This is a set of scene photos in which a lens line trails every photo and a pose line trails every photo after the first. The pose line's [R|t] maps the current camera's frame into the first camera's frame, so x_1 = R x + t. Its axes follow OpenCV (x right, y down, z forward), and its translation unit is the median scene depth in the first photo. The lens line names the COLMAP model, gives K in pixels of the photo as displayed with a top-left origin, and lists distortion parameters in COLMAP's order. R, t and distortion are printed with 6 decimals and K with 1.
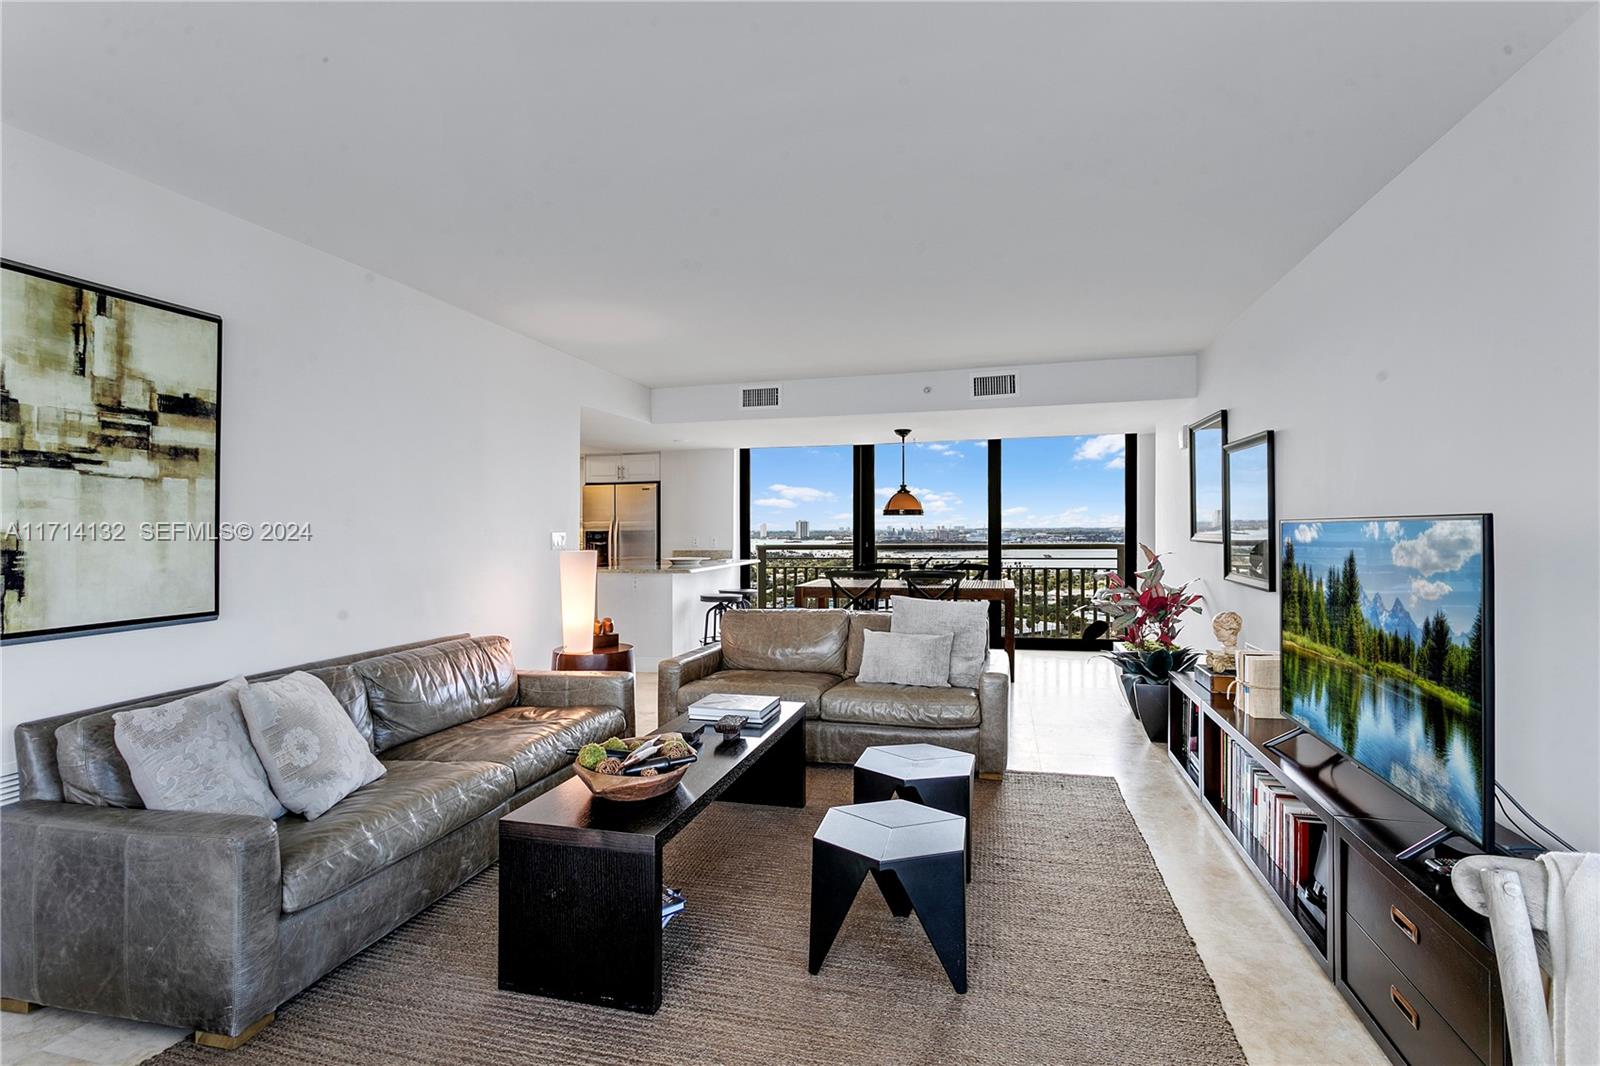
lens RADIAL K [[785.2, 0, 780.3], [0, 785.2, 527.6], [0, 0, 1]] dist [0.015265, -0.000976]
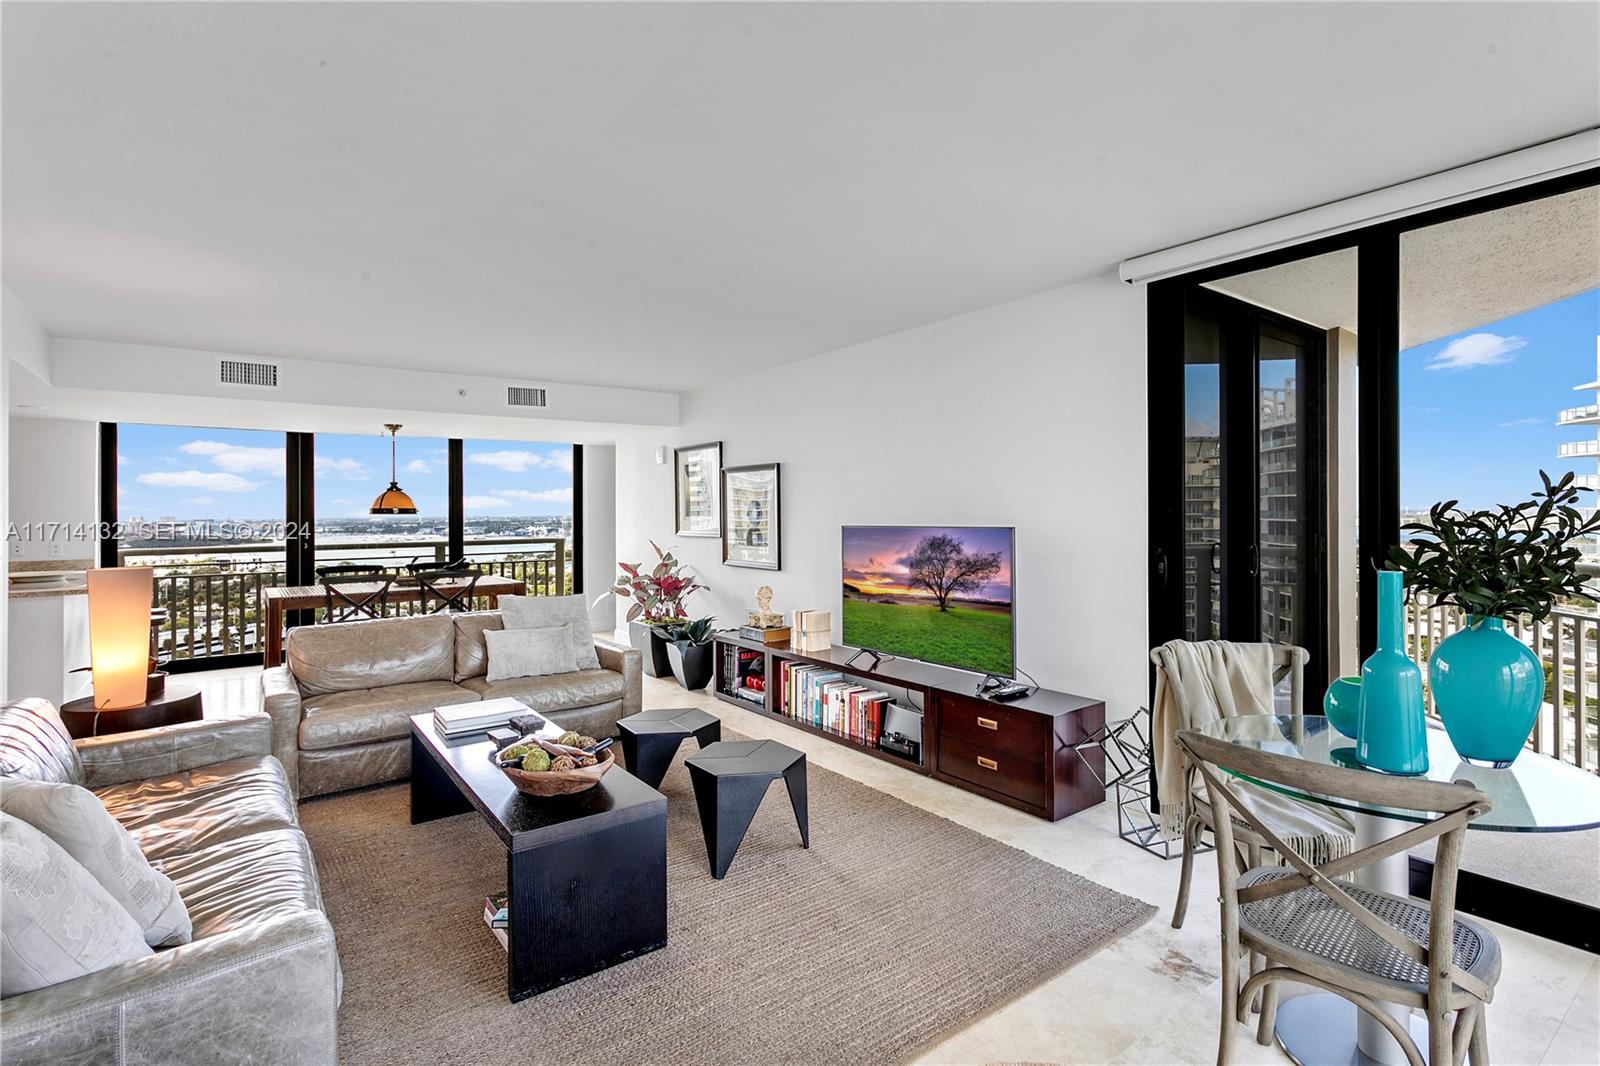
lens RADIAL K [[785.2, 0, 780.3], [0, 785.2, 527.6], [0, 0, 1]] dist [0.015265, -0.000976]
pose [[0.631672, -0.013620, 0.775116, -0.350858], [0.003159, 0.999883, 0.014995, -0.014864], [-0.775229, -0.007023, 0.631641, 0.038504]]
